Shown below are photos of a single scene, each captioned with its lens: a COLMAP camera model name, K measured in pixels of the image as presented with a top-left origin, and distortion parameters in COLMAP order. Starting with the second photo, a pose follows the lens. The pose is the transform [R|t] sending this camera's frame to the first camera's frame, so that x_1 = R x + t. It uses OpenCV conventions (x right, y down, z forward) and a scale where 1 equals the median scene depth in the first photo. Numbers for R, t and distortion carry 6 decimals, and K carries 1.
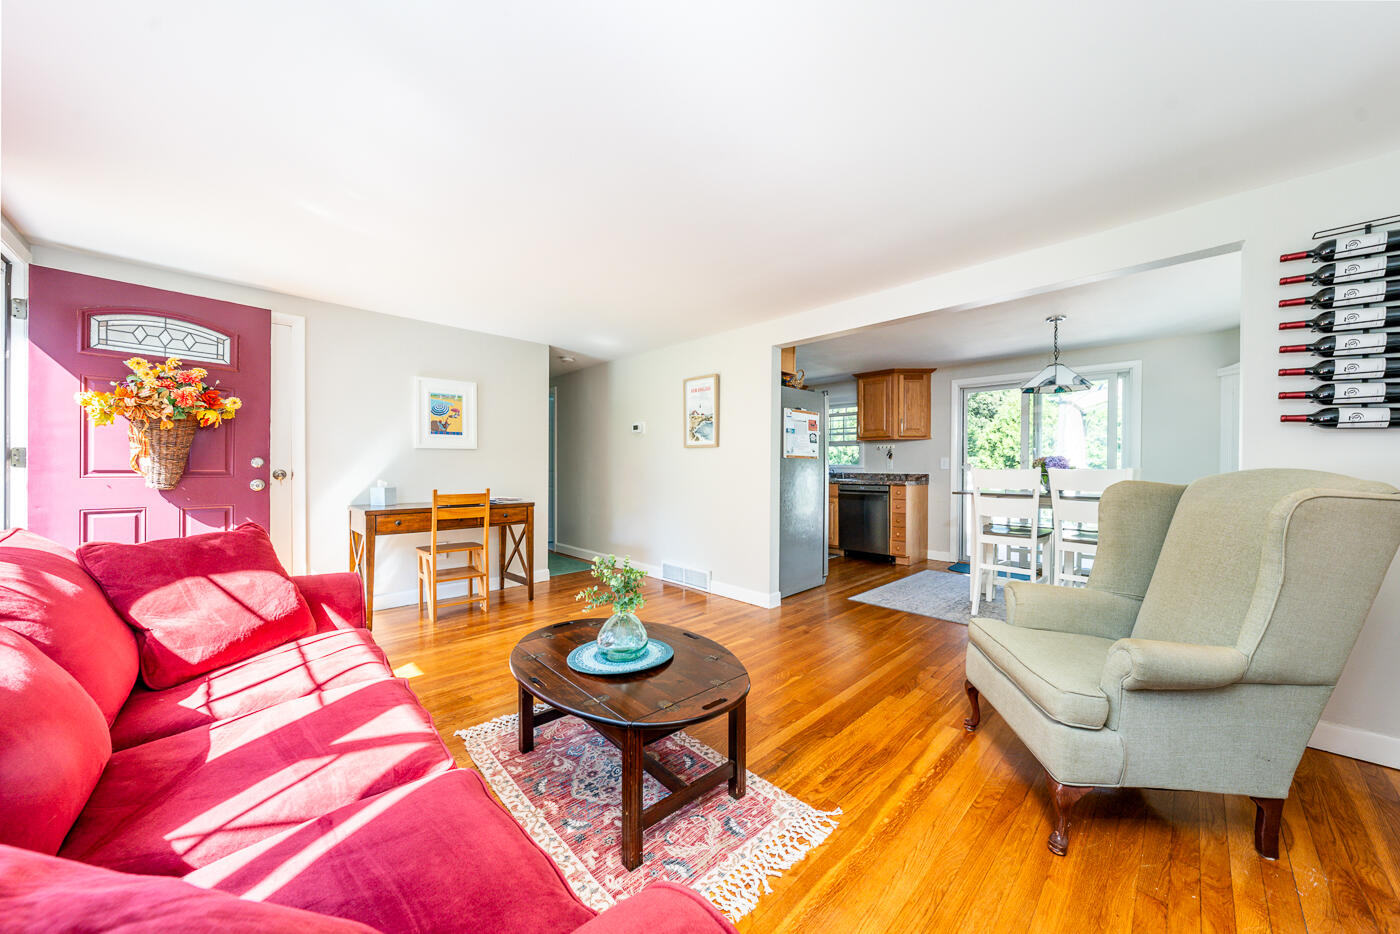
lens RADIAL K [[482.5, 0, 700.0], [0, 482.5, 467.0], [0, 0, 1]] dist [0.000299, 0.000027]
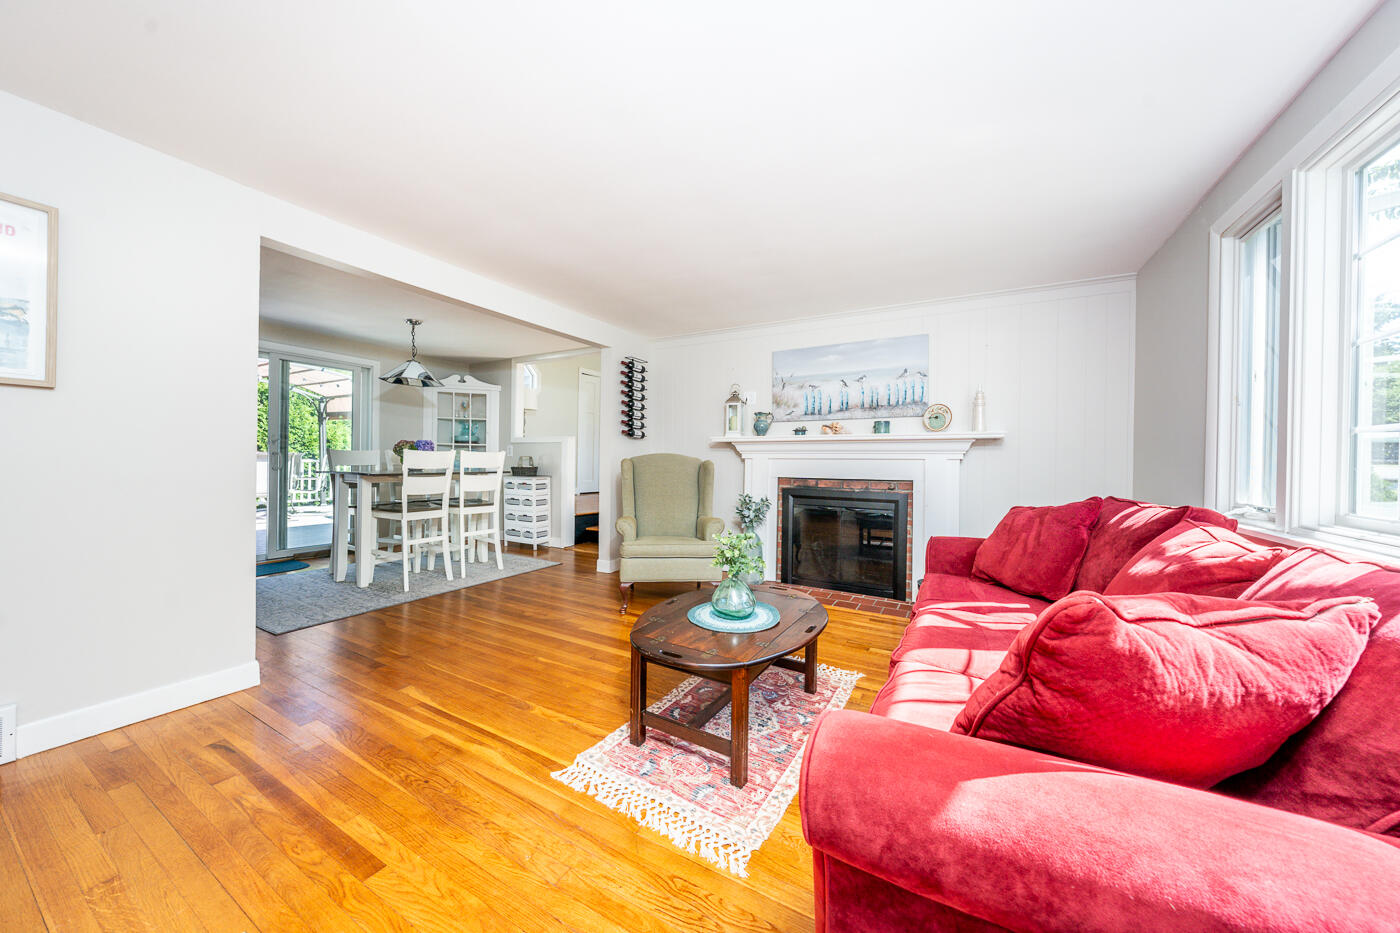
lens RADIAL K [[482.5, 0, 700.0], [0, 482.5, 466.5], [0, 0, 1]] dist [0.000299, 0.000027]
pose [[-0.288938, -0.021886, 0.957098, -1.139889], [-0.015985, 0.999710, 0.018035, 0.019119], [-0.957214, -0.010088, -0.289204, 1.319640]]
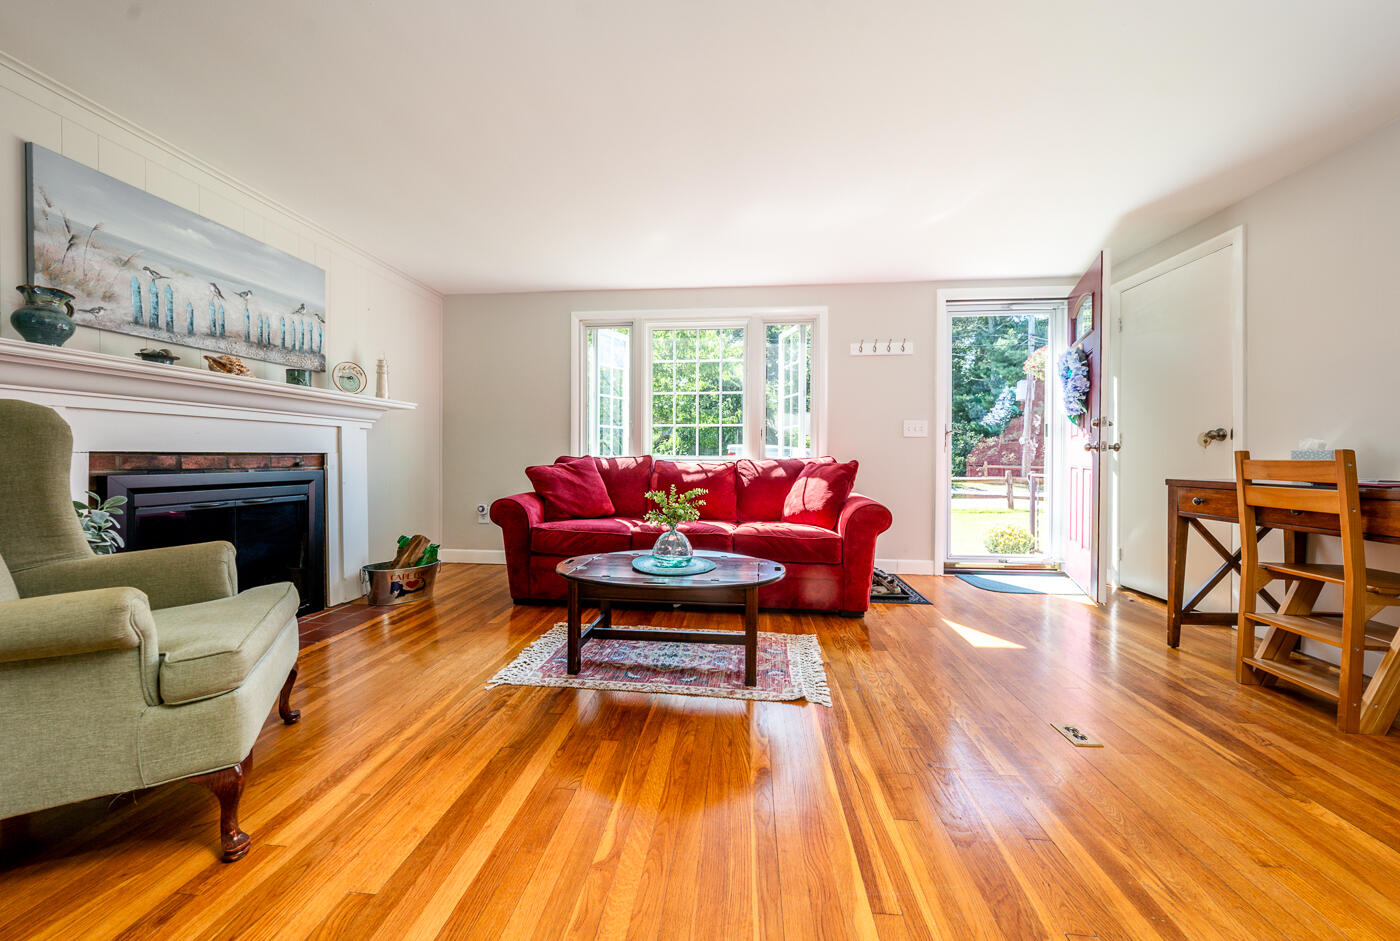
lens RADIAL K [[487.7, 0, 700.0], [0, 487.7, 470.5], [0, 0, 1]] dist [-0.000788, -0.000063]
pose [[-0.757361, 0.008584, -0.652941, 0.559738], [-0.005367, 0.999798, 0.019369, 0.113049], [0.652975, 0.018174, -0.757161, 1.862996]]
